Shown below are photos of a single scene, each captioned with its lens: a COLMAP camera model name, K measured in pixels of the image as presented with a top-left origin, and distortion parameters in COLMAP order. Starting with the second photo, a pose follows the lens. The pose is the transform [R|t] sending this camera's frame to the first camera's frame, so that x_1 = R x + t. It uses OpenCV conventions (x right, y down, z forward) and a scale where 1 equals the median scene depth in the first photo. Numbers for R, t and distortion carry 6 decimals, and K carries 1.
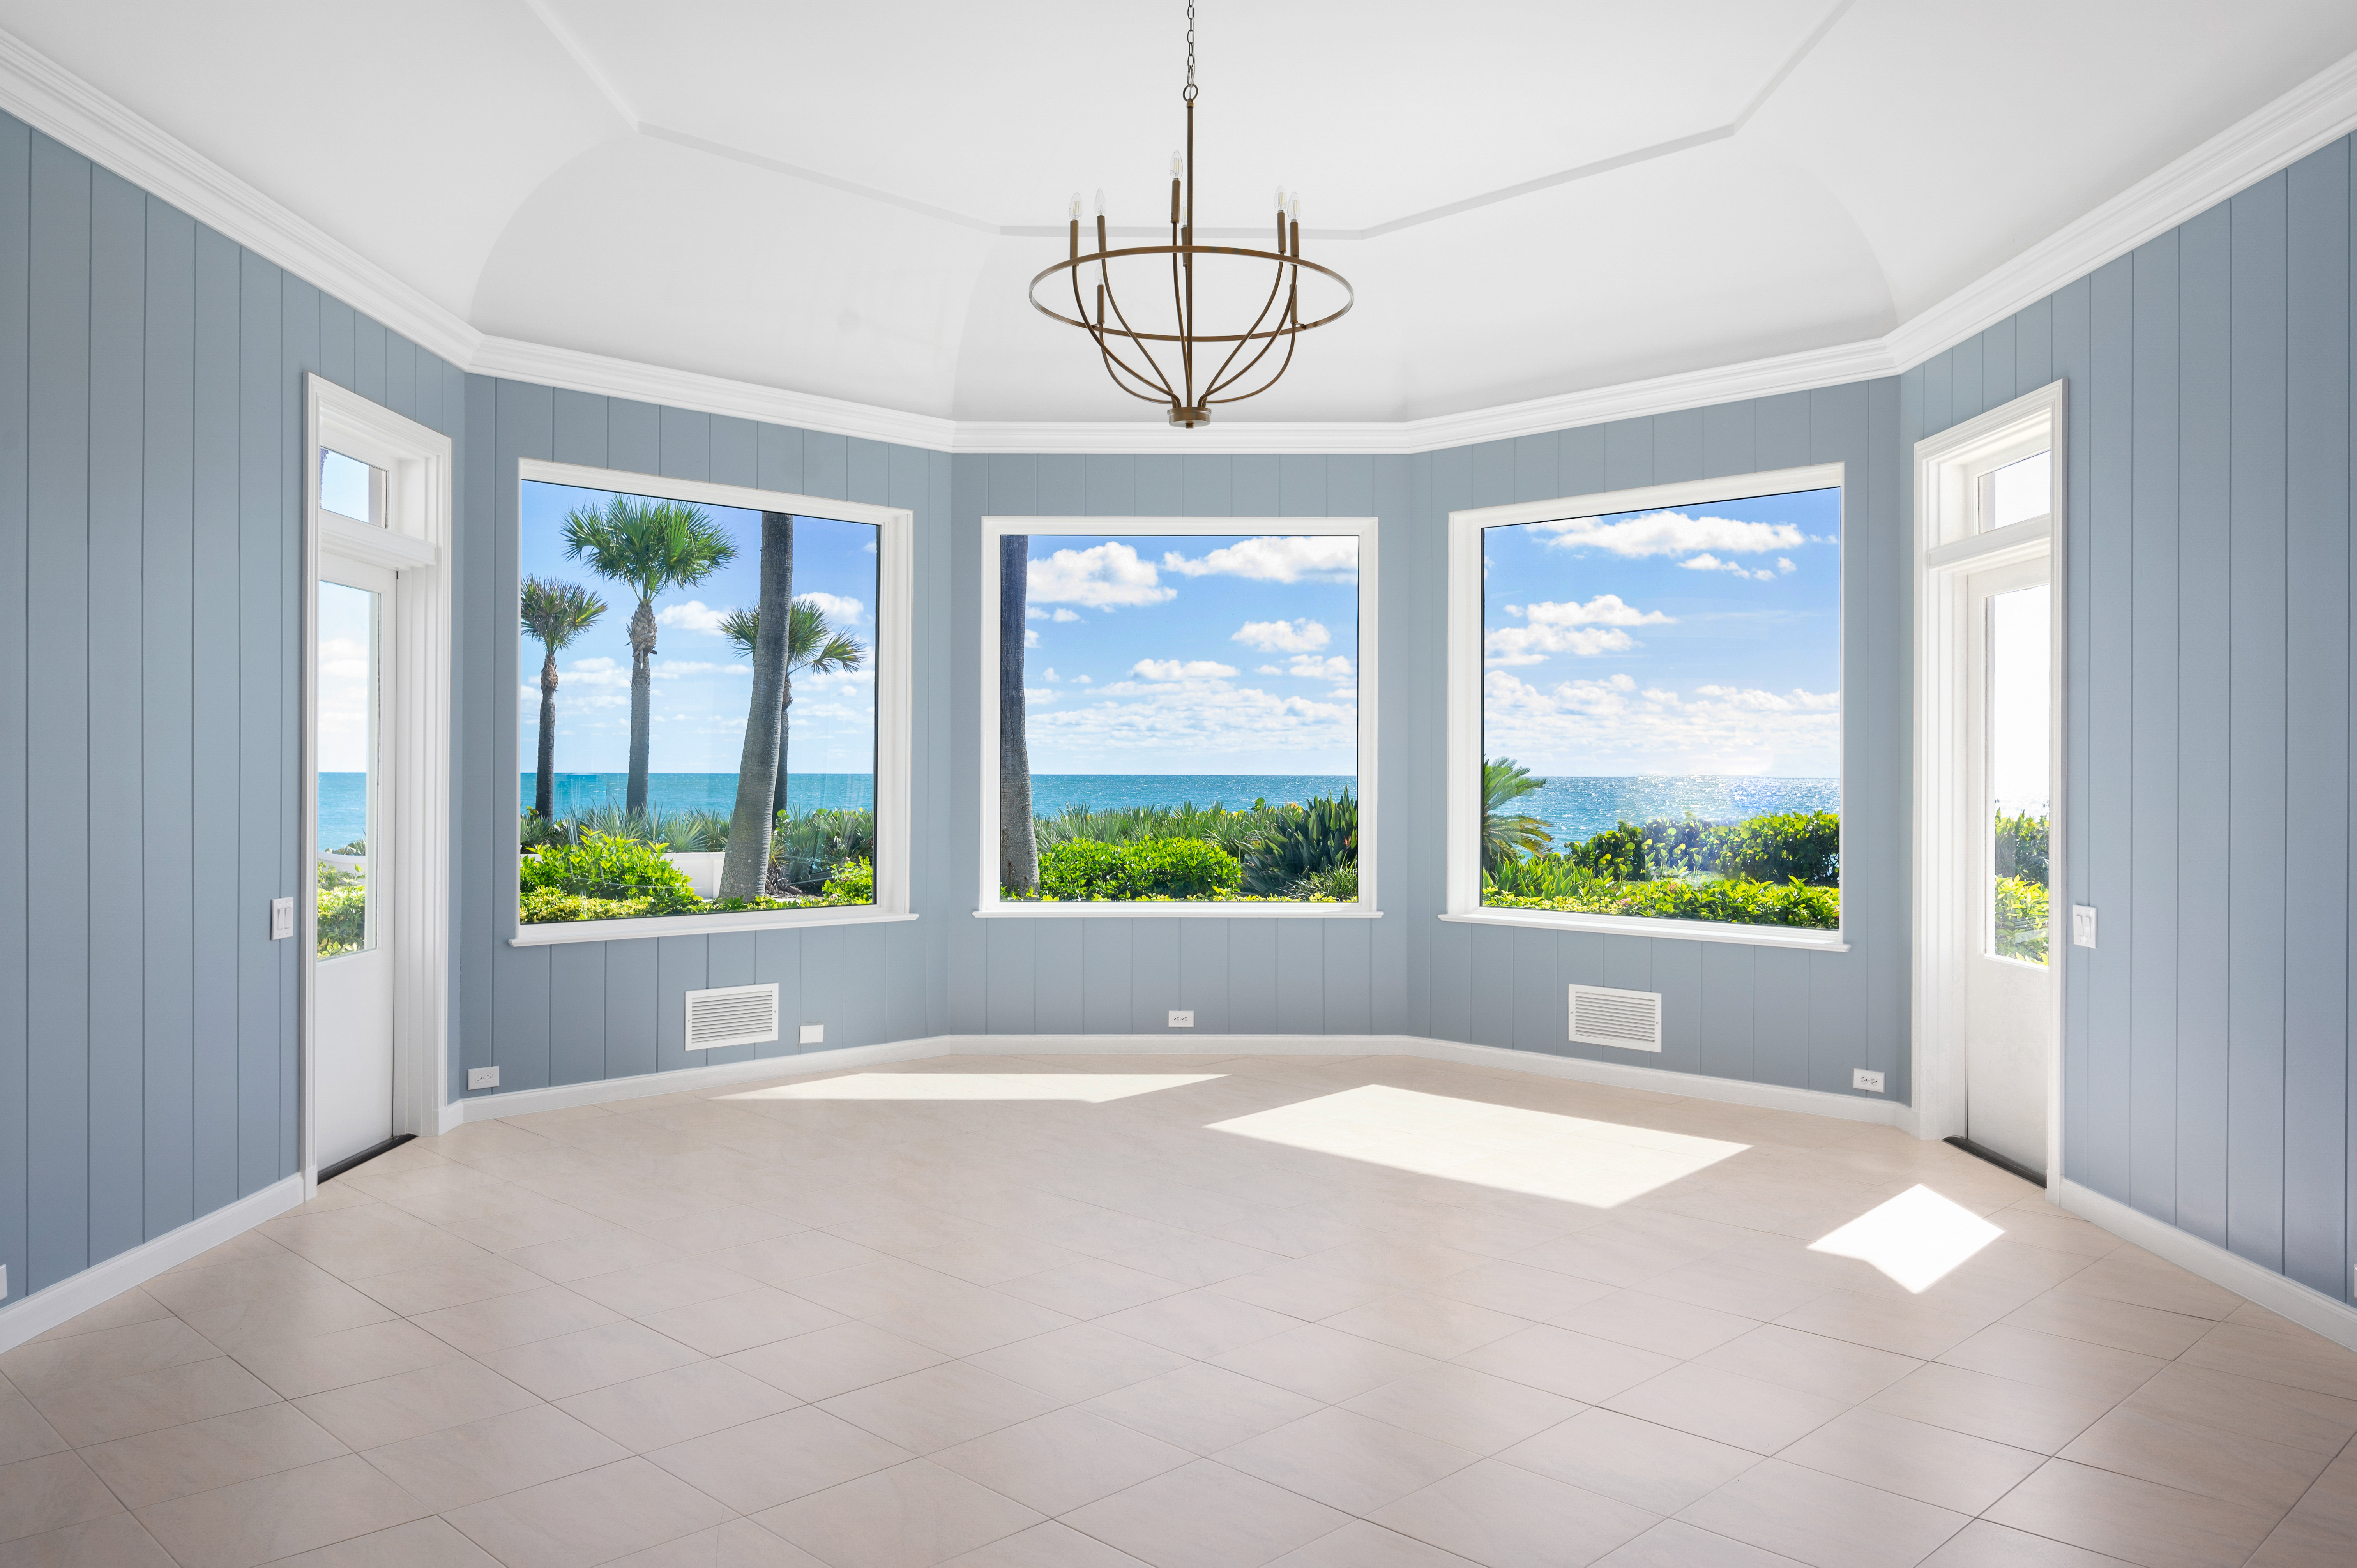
lens RADIAL K [[1756.5, 0, 1178.5], [0, 1756.5, 784.0], [0, 0, 1]] dist [-0.000076, -0.001643]
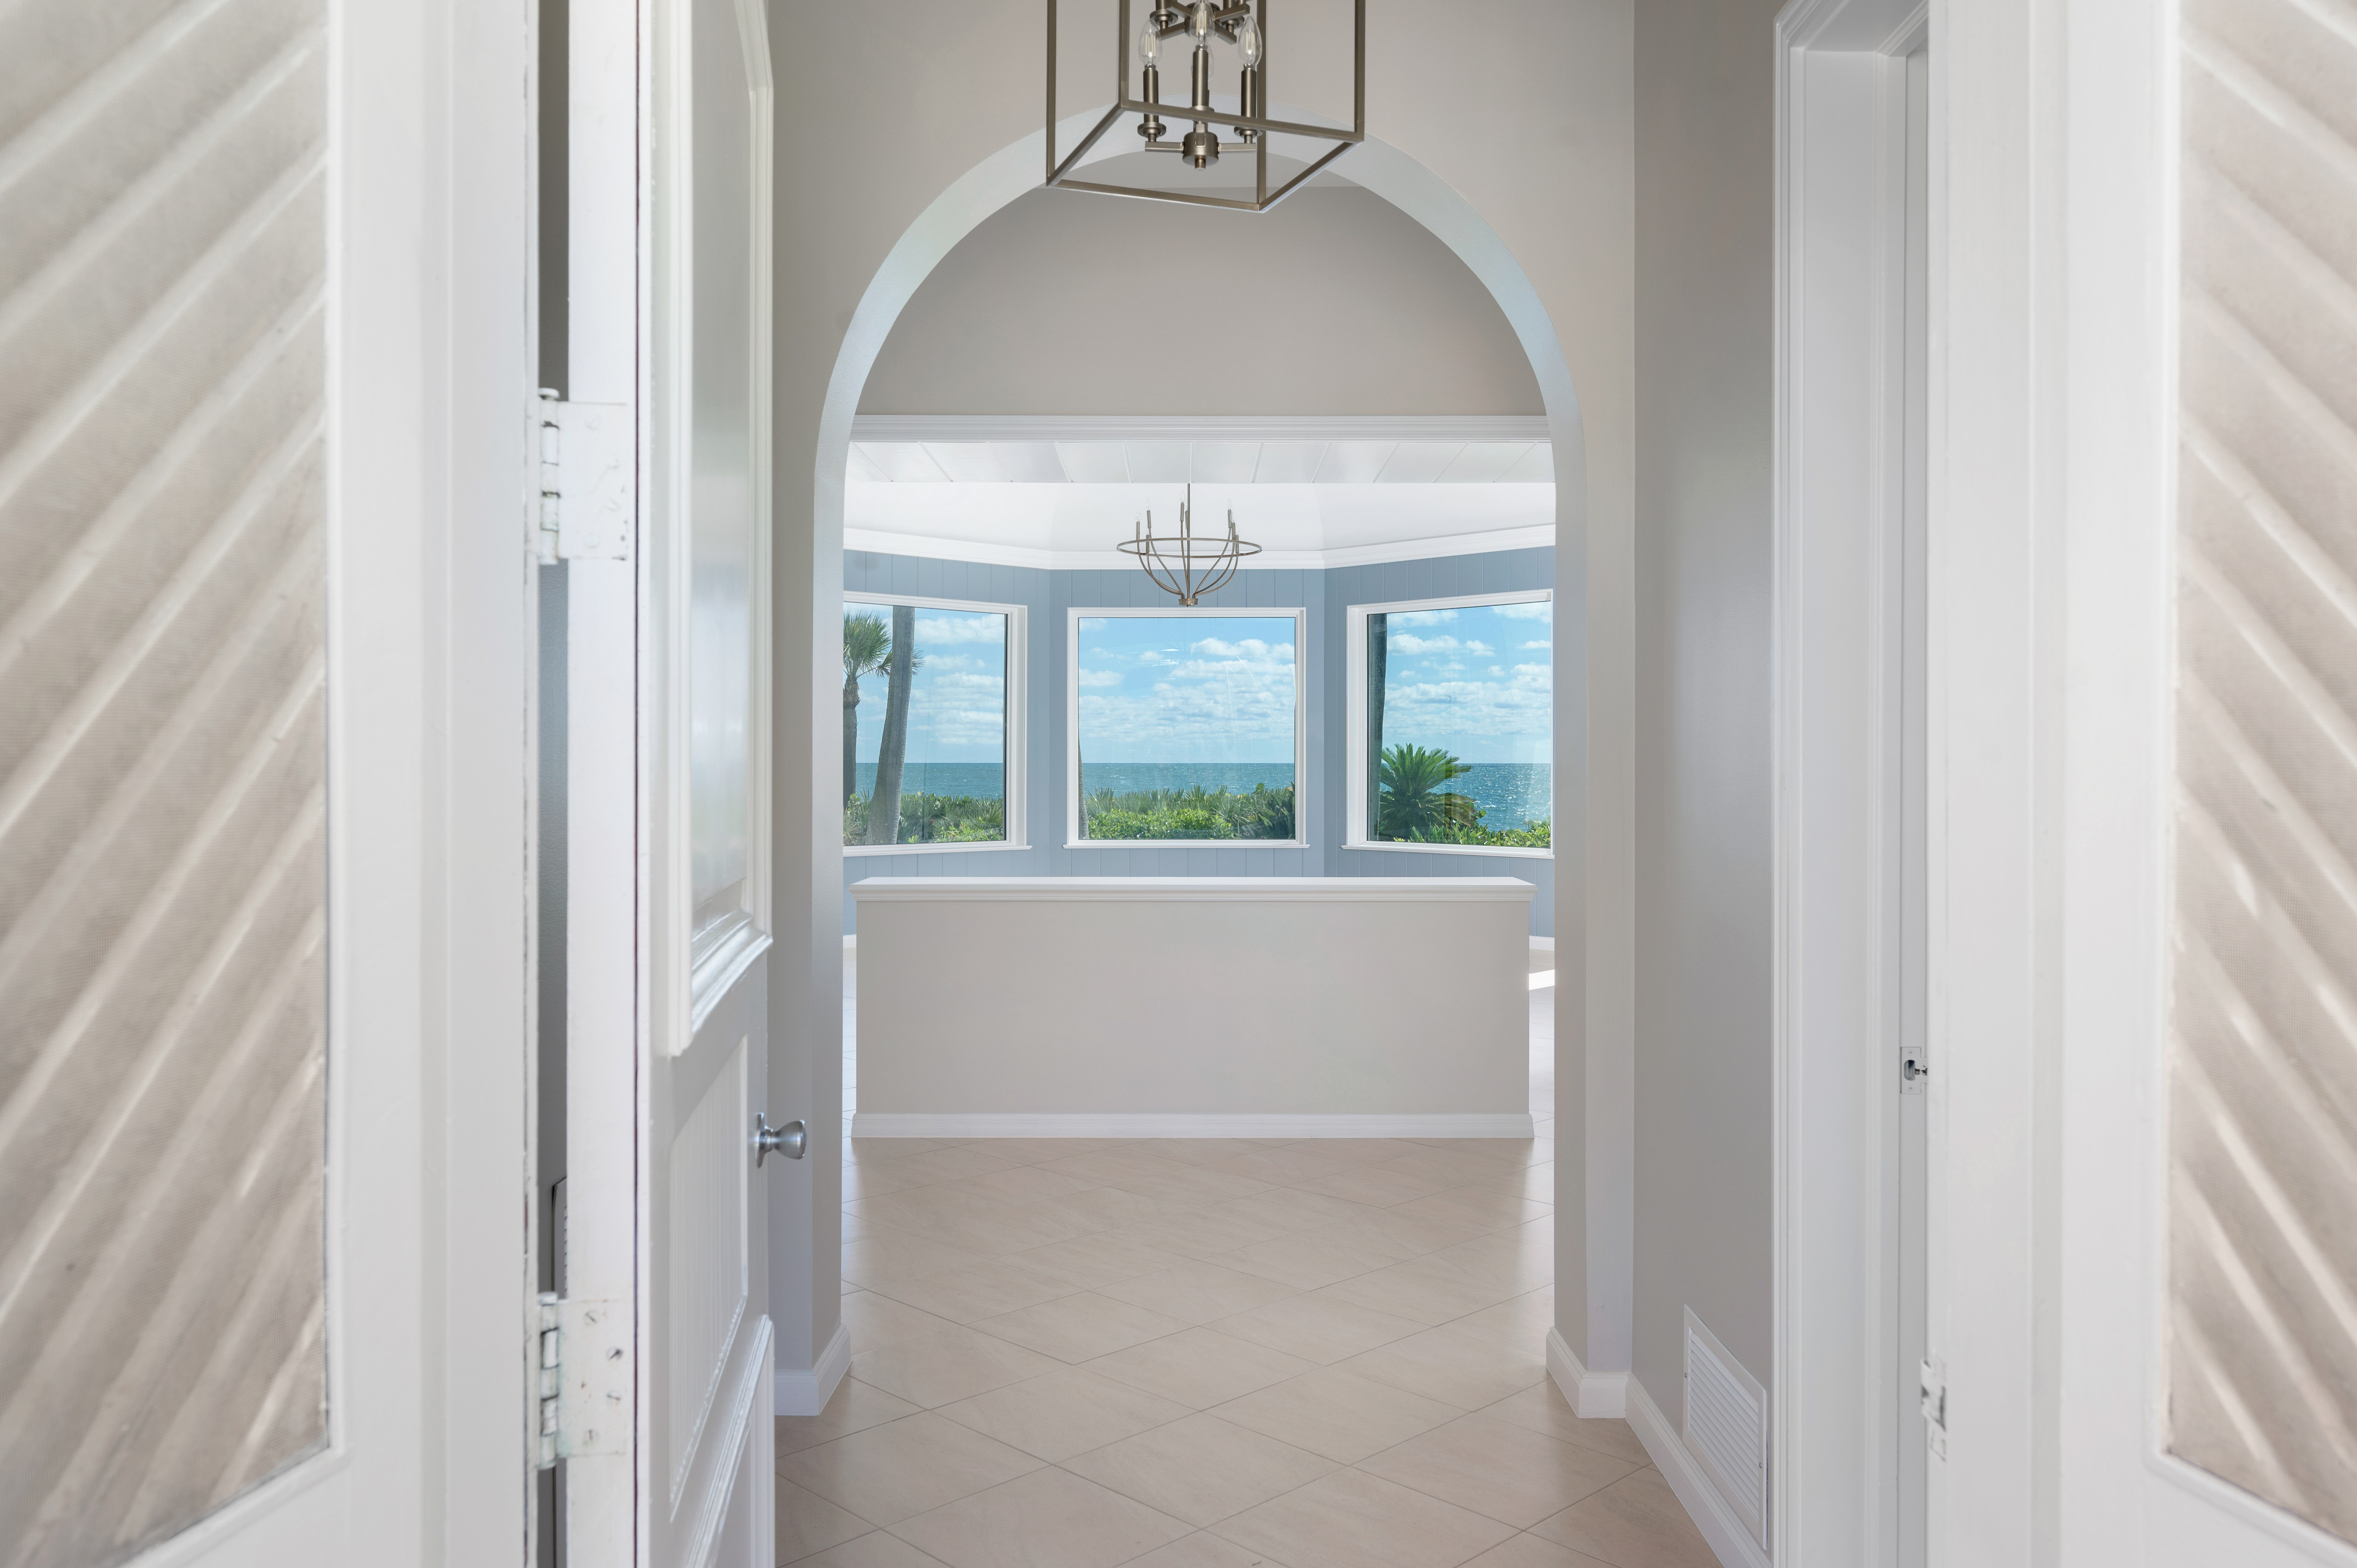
lens RADIAL K [[1740.8, 0, 1178.5], [0, 1740.8, 784.0], [0, 0, 1]] dist [-0.000035, -0.000018]
pose [[0.999965, -0.002438, -0.008038, 0.003006], [0.002495, 0.999972, 0.007028, 0.001774], [0.008021, -0.007048, 0.999943, -0.333397]]
